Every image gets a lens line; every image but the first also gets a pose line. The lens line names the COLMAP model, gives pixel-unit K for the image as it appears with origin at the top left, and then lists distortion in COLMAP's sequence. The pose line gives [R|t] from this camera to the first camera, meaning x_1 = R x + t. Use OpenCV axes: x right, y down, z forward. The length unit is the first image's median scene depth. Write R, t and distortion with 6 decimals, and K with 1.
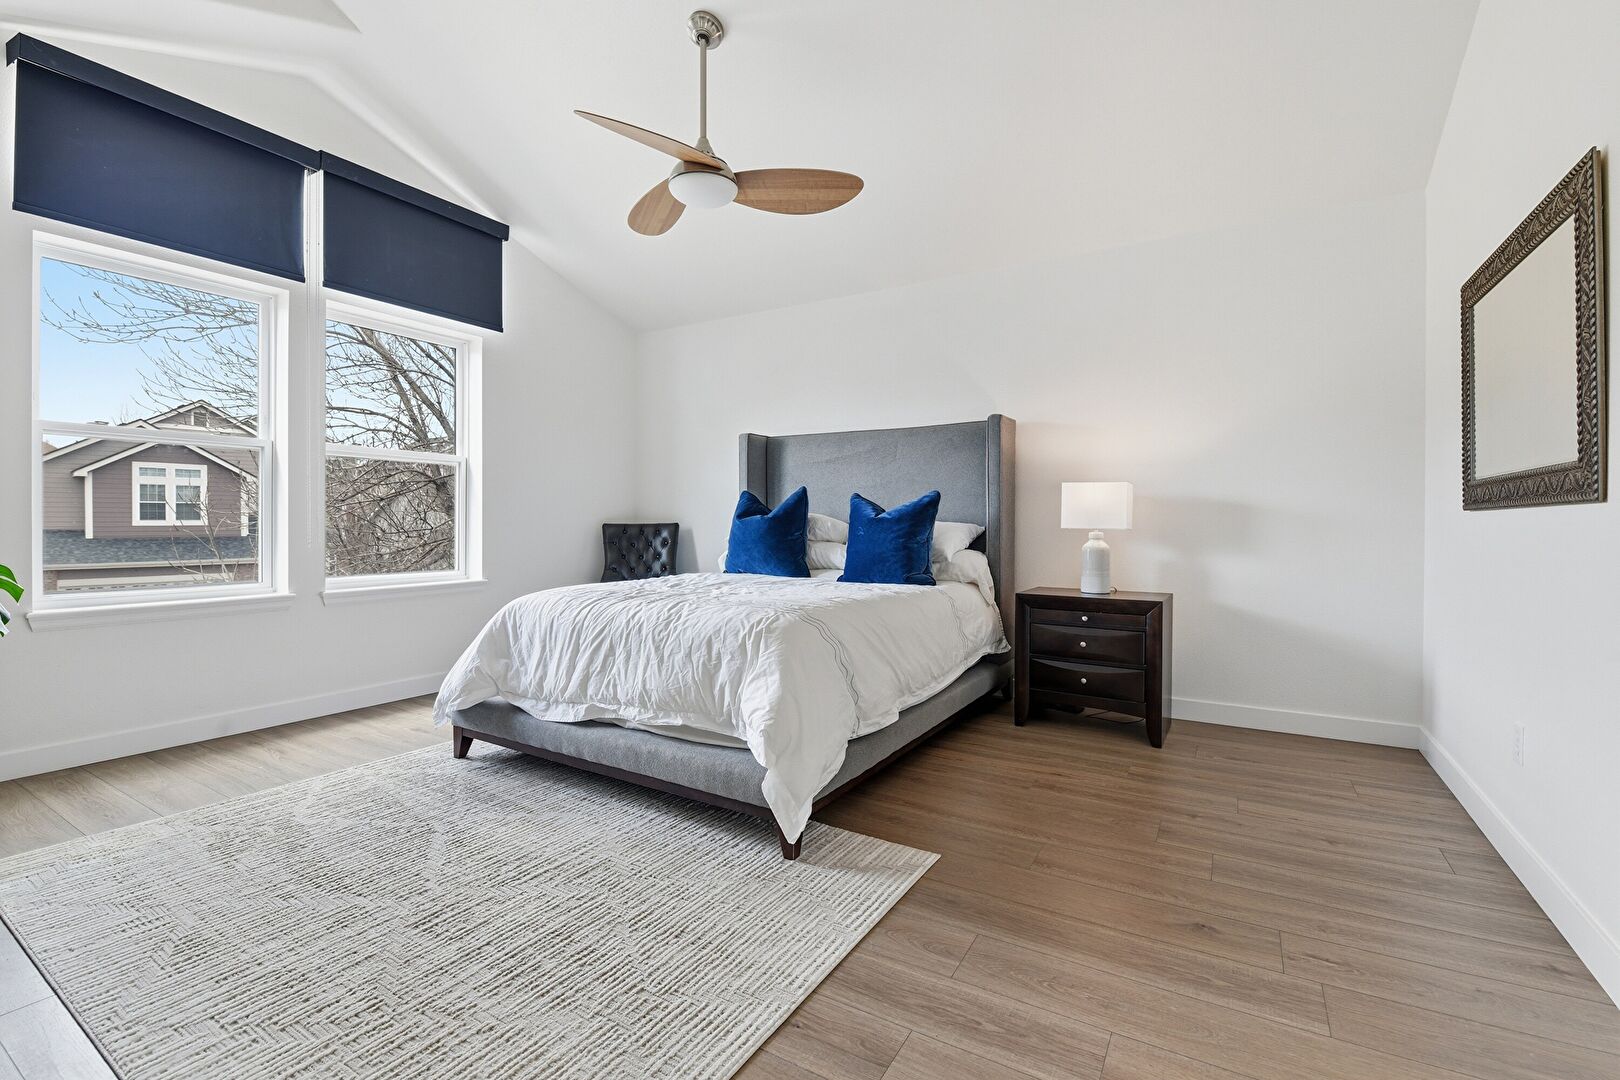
lens RADIAL K [[715.6, 0, 809.8], [0, 715.6, 526.3], [0, 0, 1]] dist [-0.002892, -0.000530]
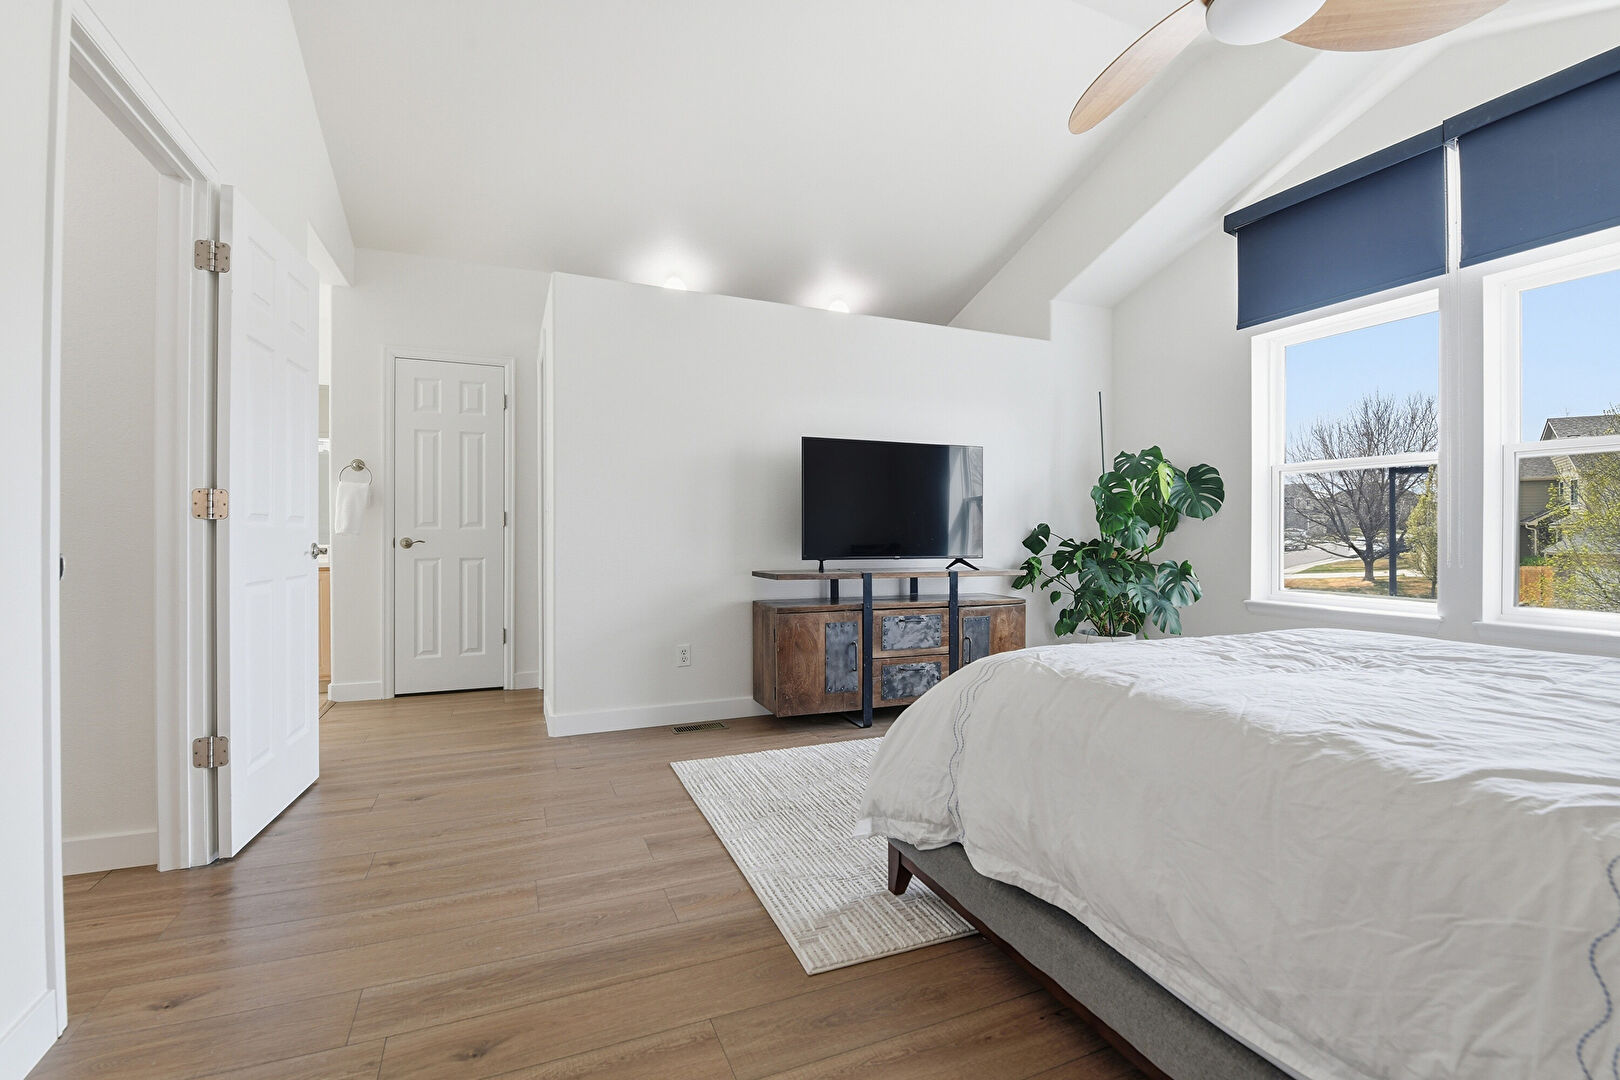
lens RADIAL K [[715.6, 0, 810.7], [0, 715.6, 533.6], [0, 0, 1]] dist [-0.002892, -0.000530]
pose [[-0.585437, -0.005625, -0.810699, 1.030105], [-0.012036, 0.999926, 0.001754, -0.011760], [0.810629, 0.010784, -0.585461, 1.855242]]
